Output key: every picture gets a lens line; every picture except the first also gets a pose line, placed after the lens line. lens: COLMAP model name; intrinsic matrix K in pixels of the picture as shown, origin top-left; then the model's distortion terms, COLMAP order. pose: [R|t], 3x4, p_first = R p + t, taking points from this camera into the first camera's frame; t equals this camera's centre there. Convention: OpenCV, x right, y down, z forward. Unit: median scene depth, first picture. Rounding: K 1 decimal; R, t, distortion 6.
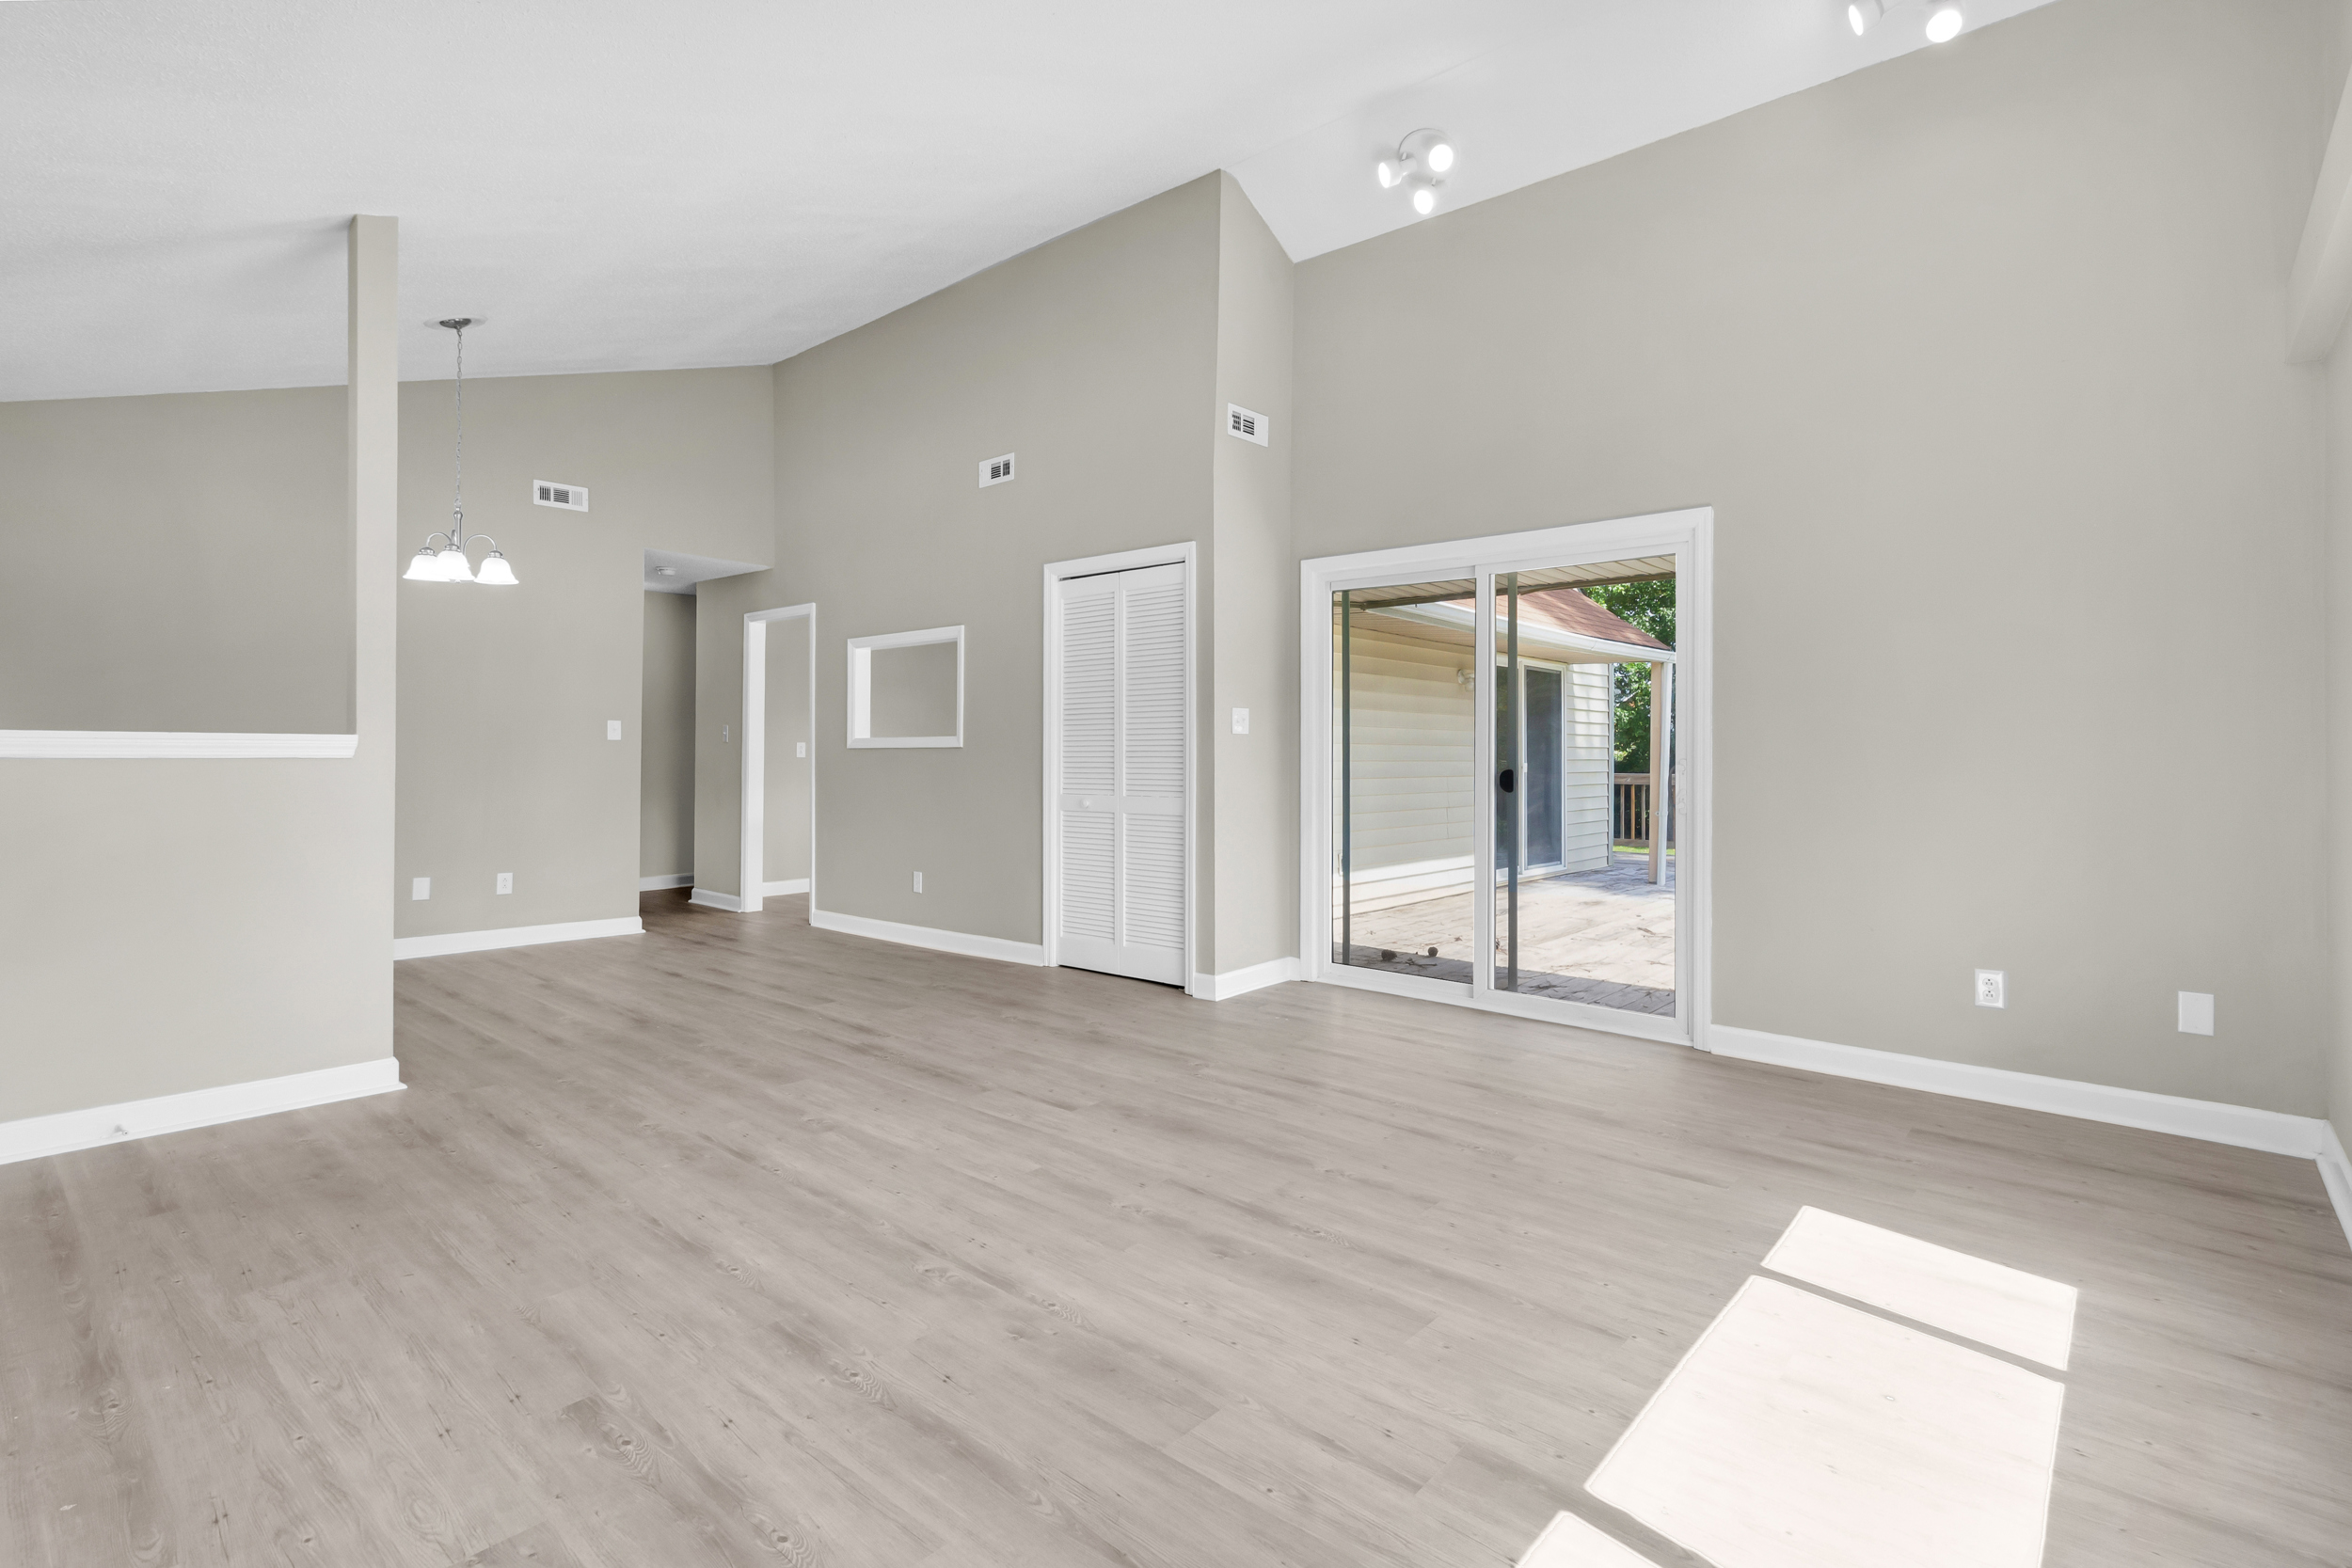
lens RADIAL K [[1104.3, 0, 1197.2], [0, 1104.3, 754.8], [0, 0, 1]] dist [0.001109, 0.000505]
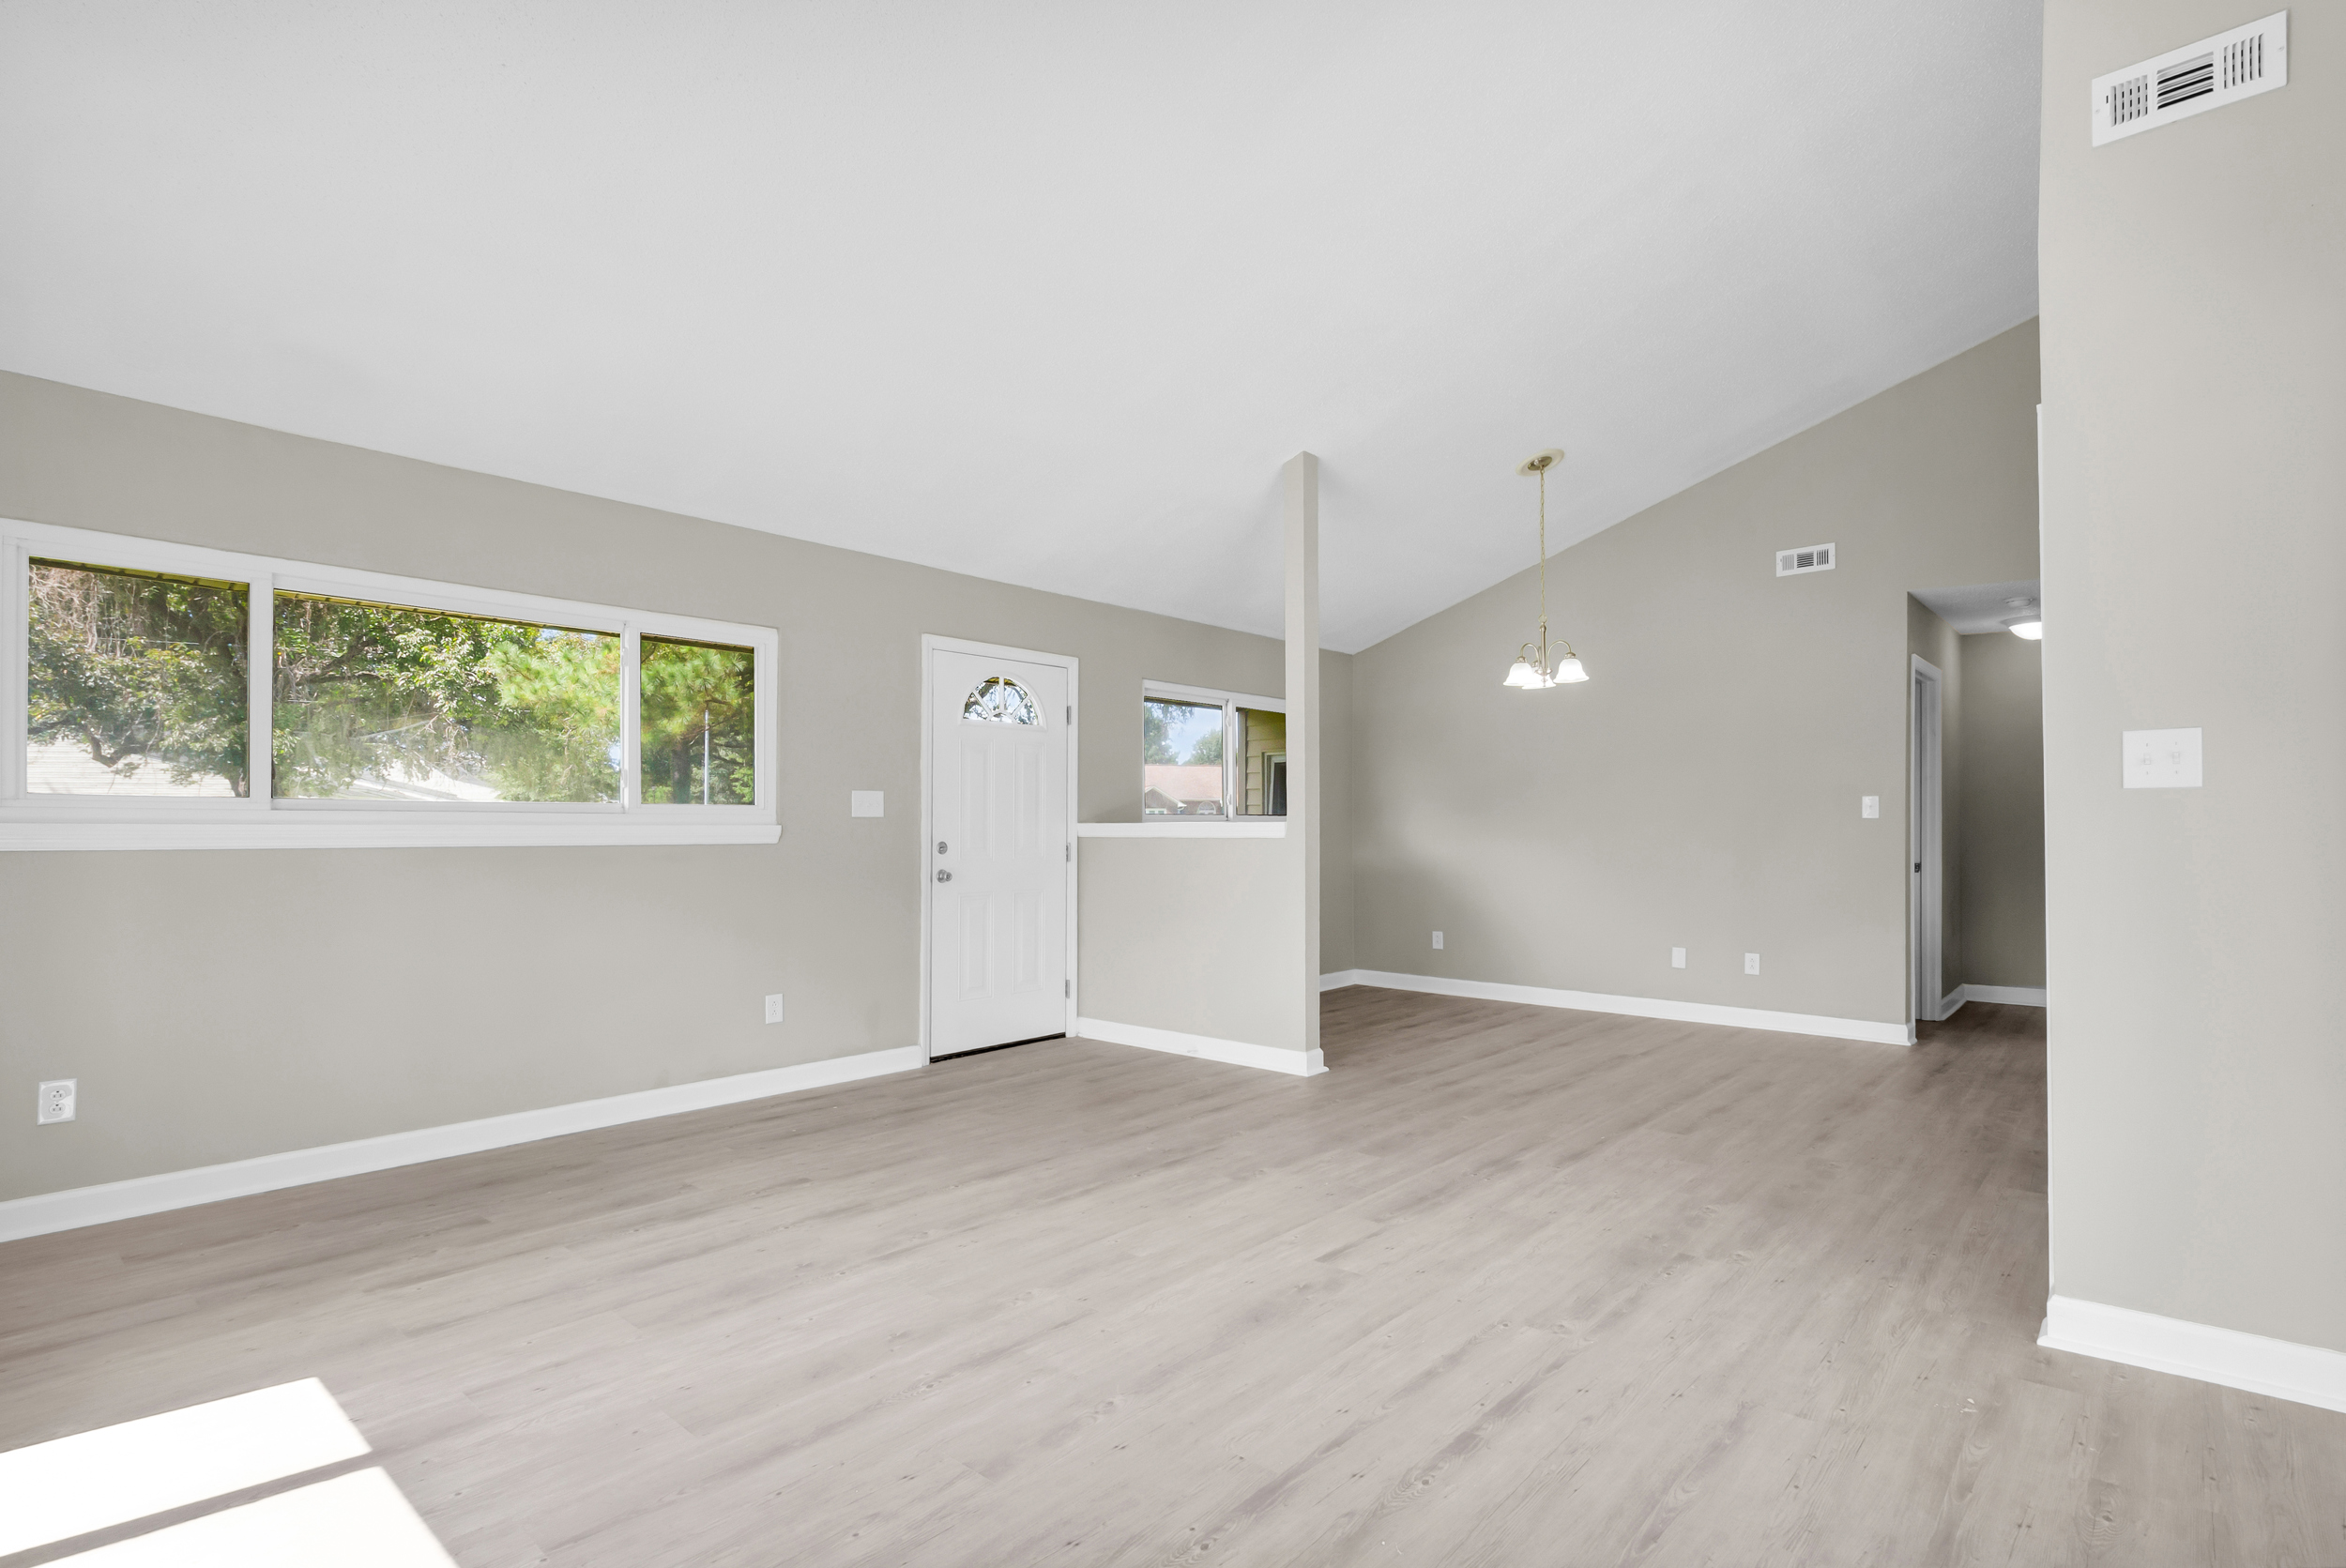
lens RADIAL K [[1130.1, 0, 1174.9], [0, 1130.1, 813.9], [0, 0, 1]] dist [0.005159, 0.000908]
pose [[-0.015676, -0.020099, -0.999675, 0.807271], [0.002423, 0.999794, -0.020139, 0.000029], [0.999874, -0.002738, -0.015624, 0.970172]]
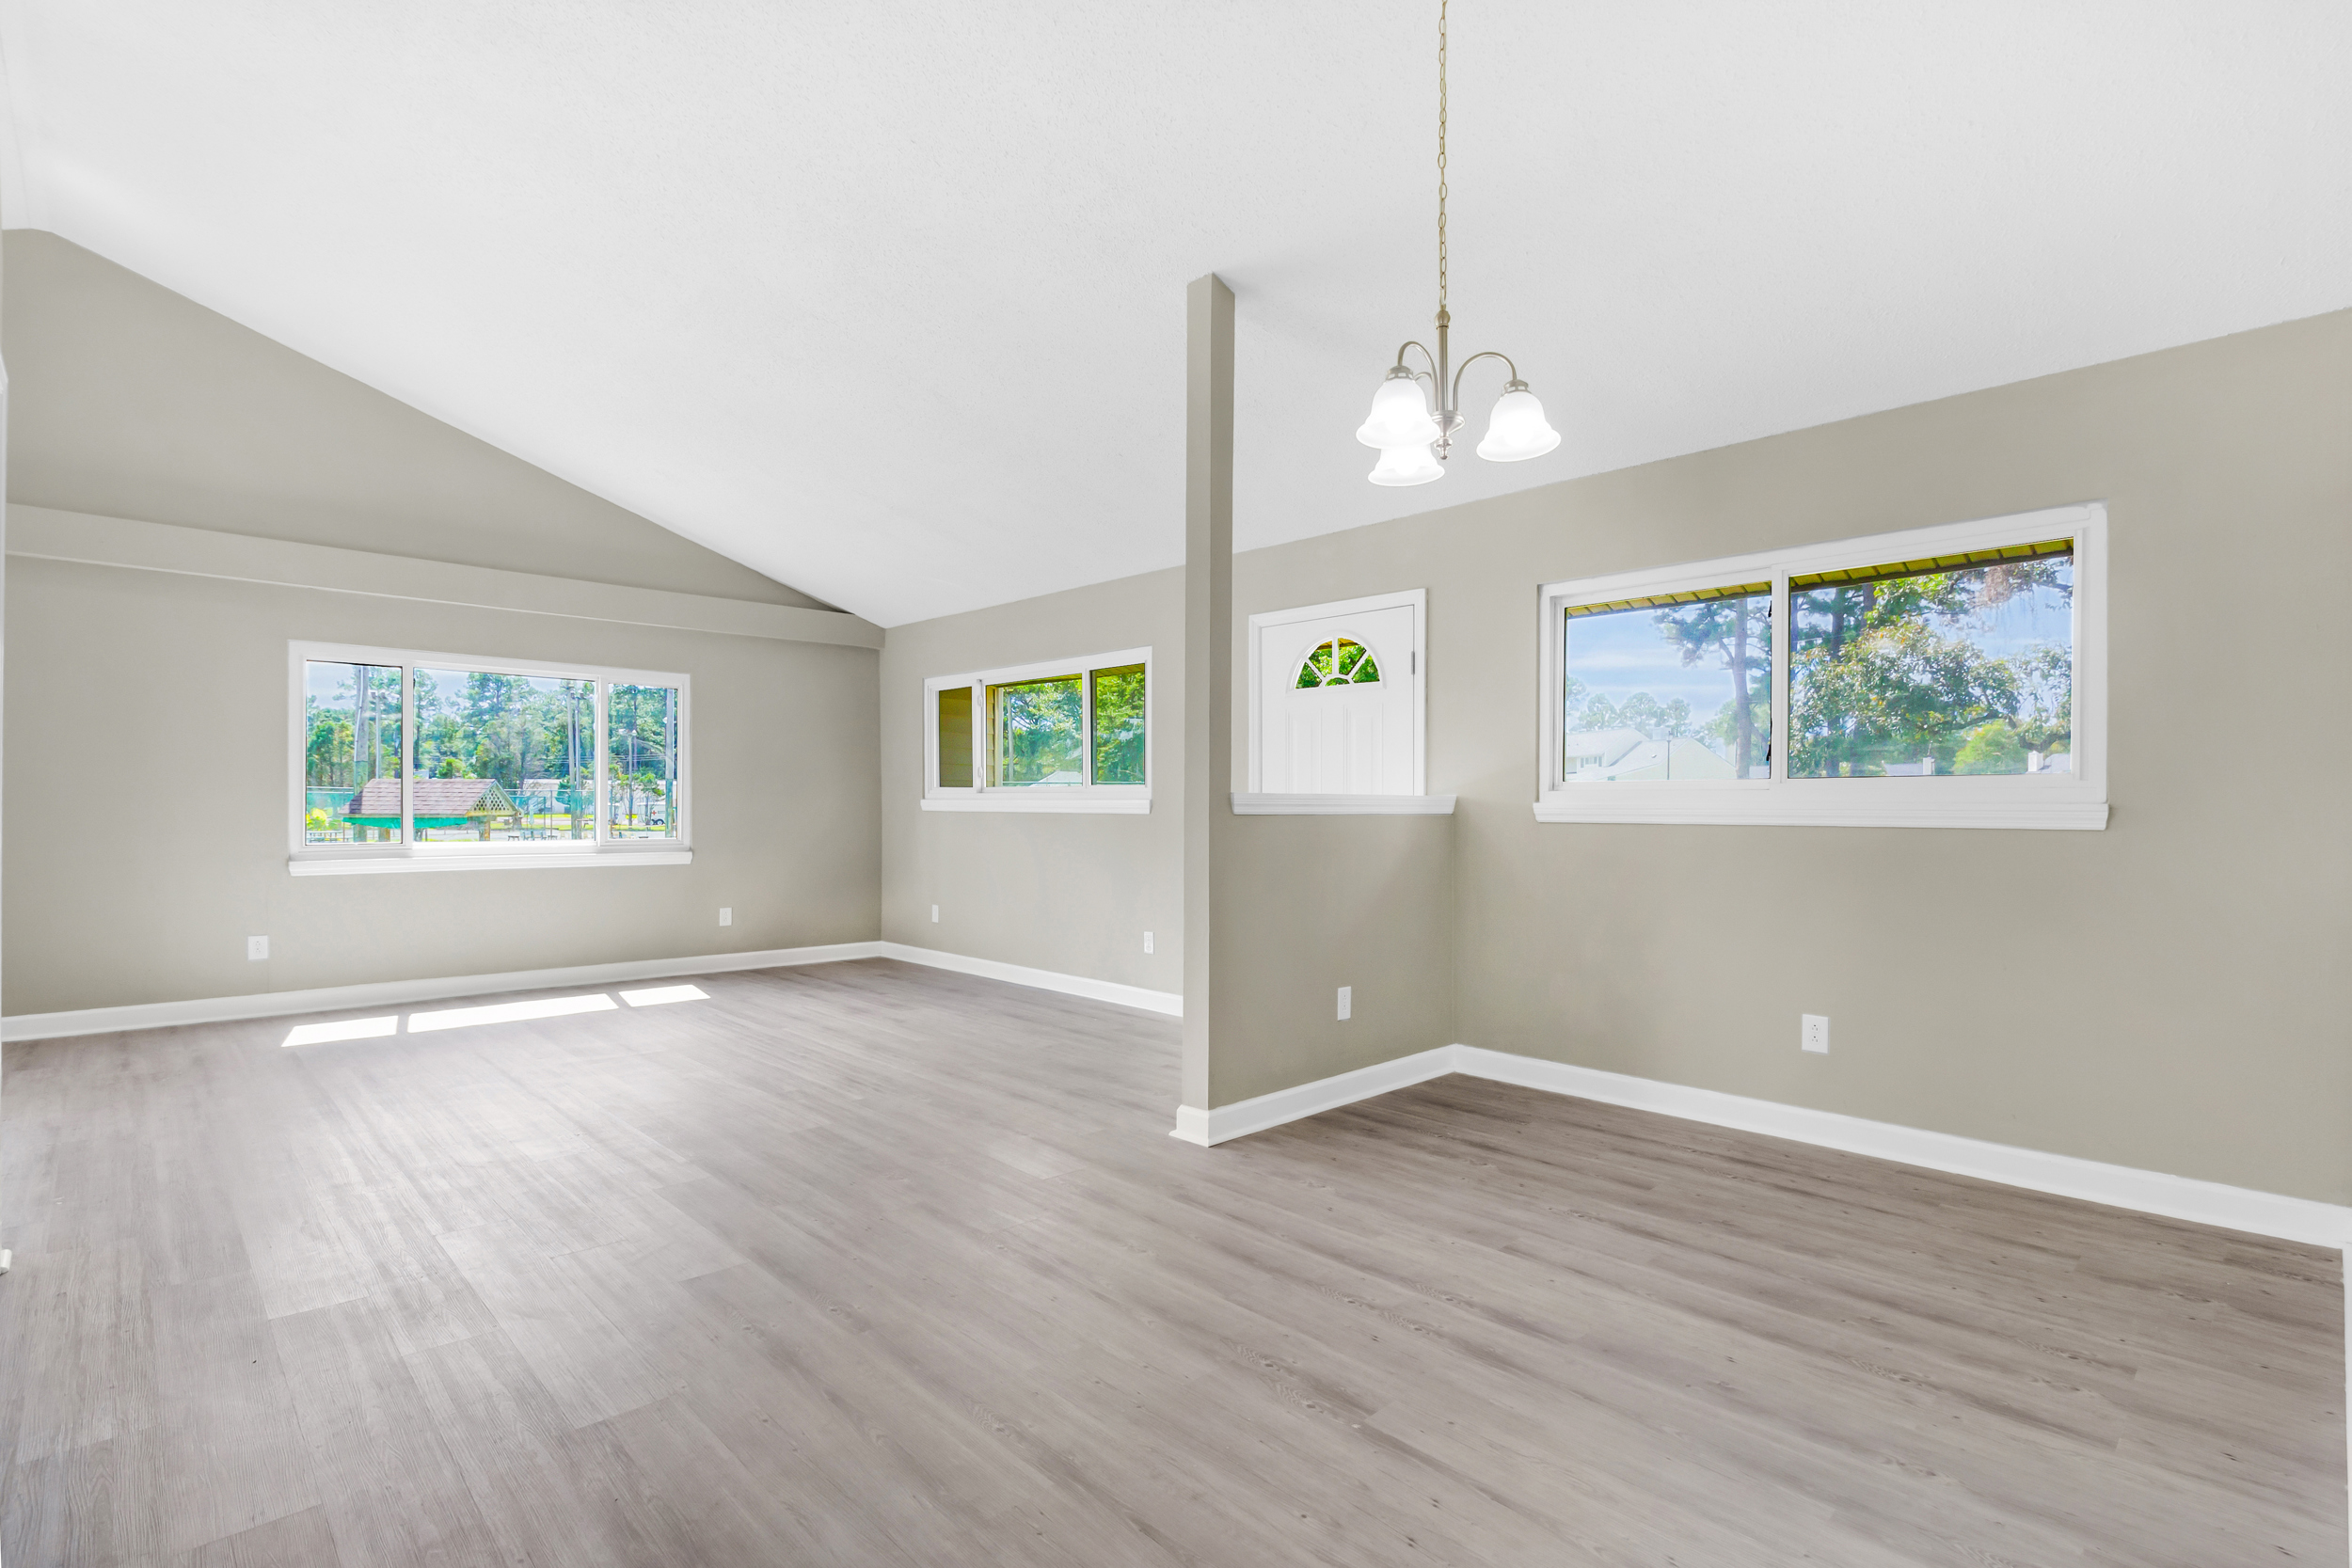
lens RADIAL K [[1104.3, 0, 1197.2], [0, 1104.3, 754.8], [0, 0, 1]] dist [0.001109, 0.000505]
pose [[-0.995738, -0.007629, 0.091912, -0.948917], [-0.011650, 0.998995, -0.043291, -0.012544], [-0.091489, -0.044177, -0.994826, 2.316119]]
